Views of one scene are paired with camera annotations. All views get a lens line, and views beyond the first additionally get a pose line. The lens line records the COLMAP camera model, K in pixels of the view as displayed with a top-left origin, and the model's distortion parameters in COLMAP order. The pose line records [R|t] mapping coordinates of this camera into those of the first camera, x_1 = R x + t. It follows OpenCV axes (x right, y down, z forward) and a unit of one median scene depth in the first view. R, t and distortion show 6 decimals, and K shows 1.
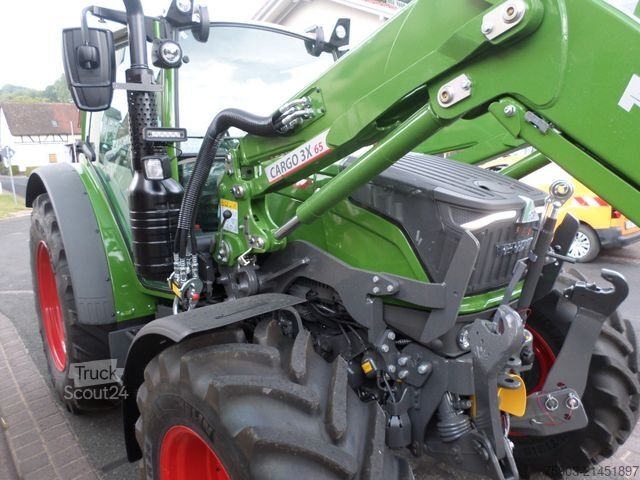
lens RADIAL K [[489.0, 0, 320.0], [0, 489.0, 240.0], [0, 0, 1]] dist [-0.009491, 0.000335]
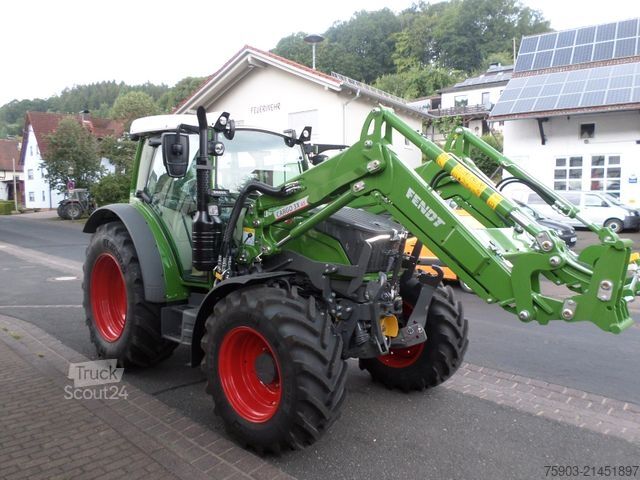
lens RADIAL K [[507.9, 0, 320.0], [0, 507.9, 240.0], [0, 0, 1]] dist [-0.006539, -0.002330]
pose [[0.992024, 0.033082, 0.121633, -0.170824], [-0.020773, 0.994658, -0.101109, 0.175594], [-0.124328, 0.097776, 0.987412, -1.077165]]
